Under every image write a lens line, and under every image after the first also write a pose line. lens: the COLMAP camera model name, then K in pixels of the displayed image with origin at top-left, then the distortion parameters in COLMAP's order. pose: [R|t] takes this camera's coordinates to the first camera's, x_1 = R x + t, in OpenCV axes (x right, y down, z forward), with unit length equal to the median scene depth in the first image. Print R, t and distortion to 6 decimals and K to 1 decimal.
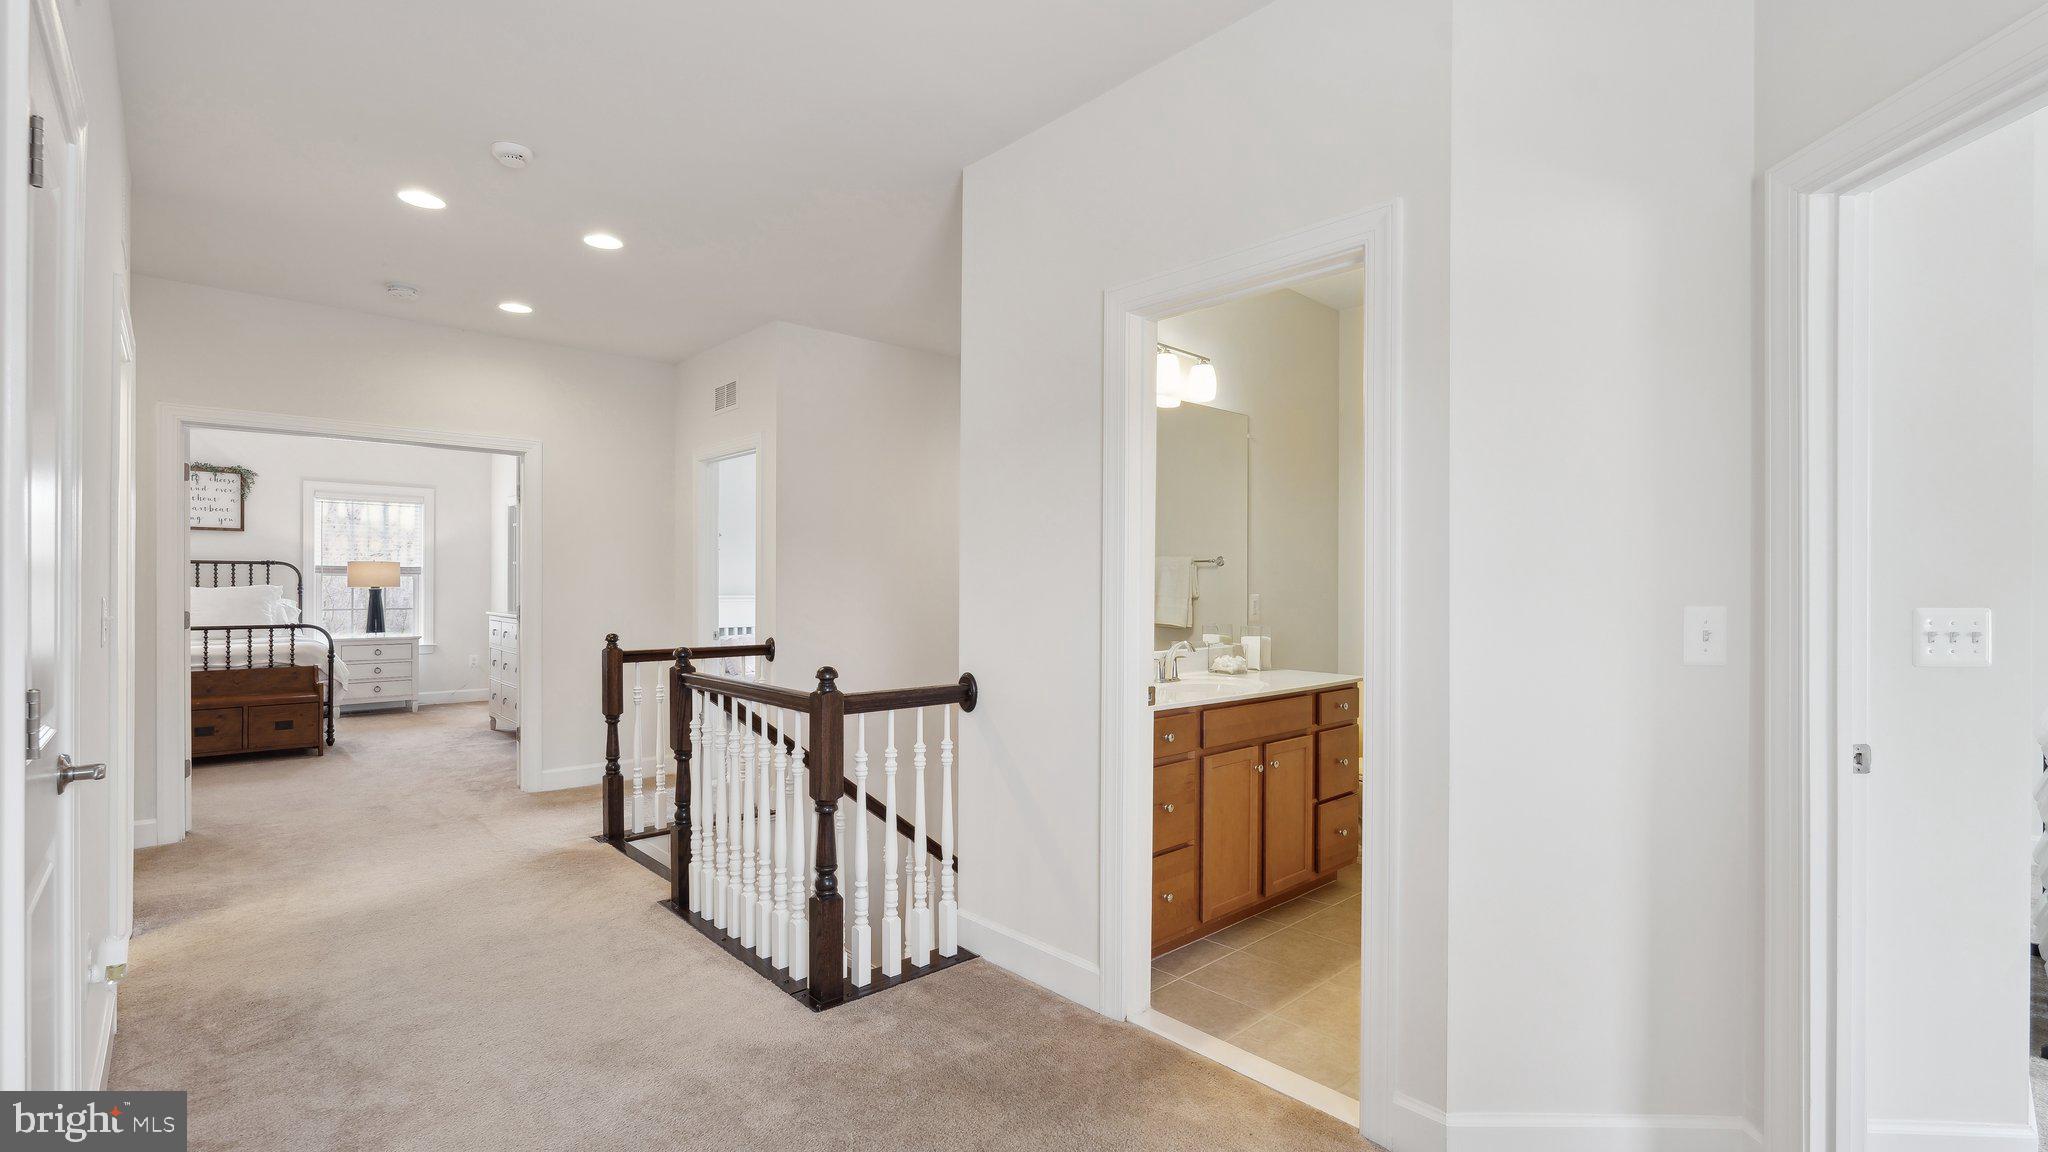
lens RADIAL K [[904.6, 0, 1023.1], [0, 904.6, 576.9], [0, 0, 1]] dist [-0.001994, -0.000143]
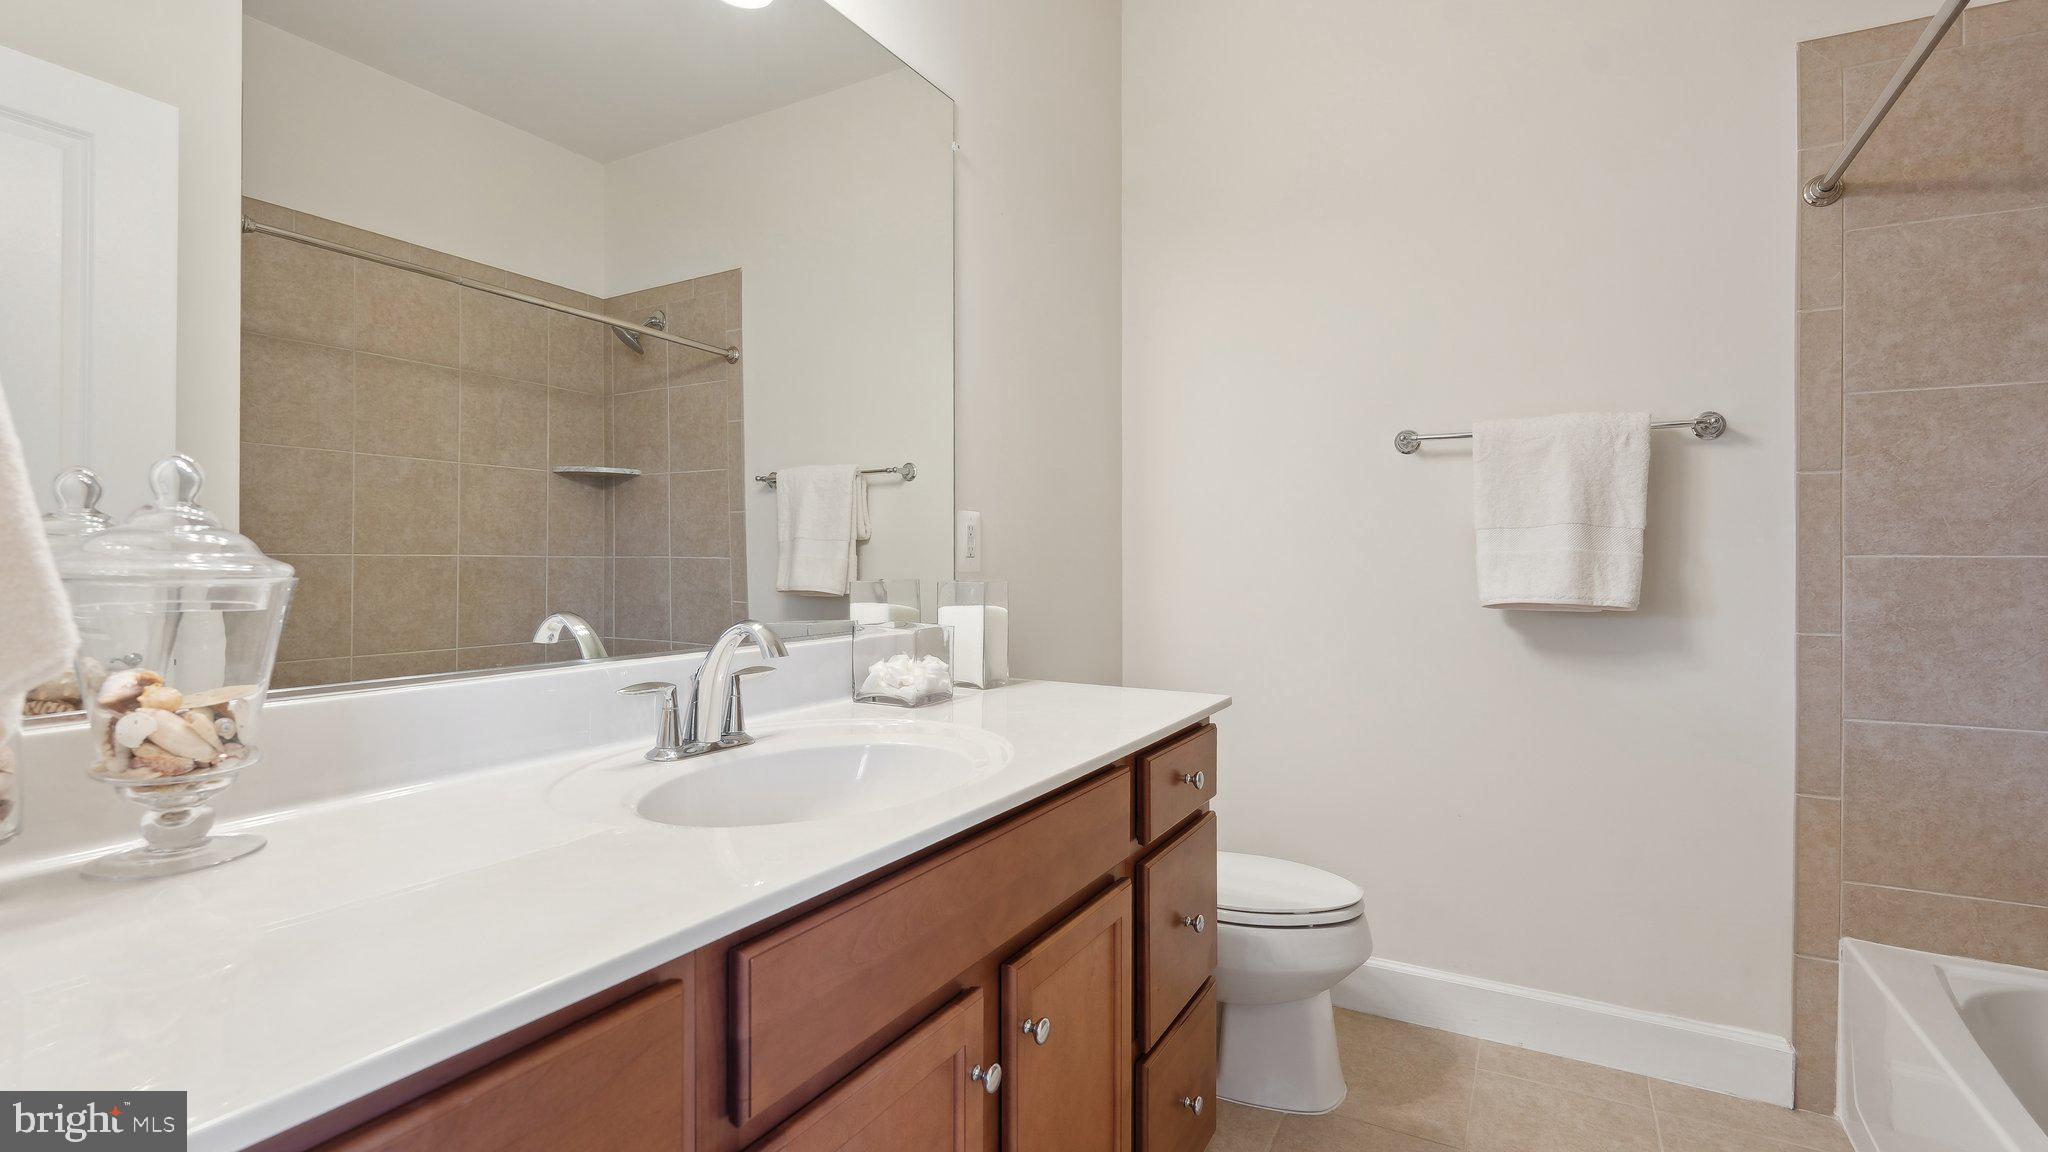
lens RADIAL K [[904.6, 0, 1026.3], [0, 904.6, 566.4], [0, 0, 1]] dist [-0.001994, -0.000143]
pose [[0.951743, -0.007397, 0.306807, 0.156306], [0.004173, 0.999929, 0.011163, 0.043898], [-0.306868, -0.009344, 0.951706, 0.608679]]
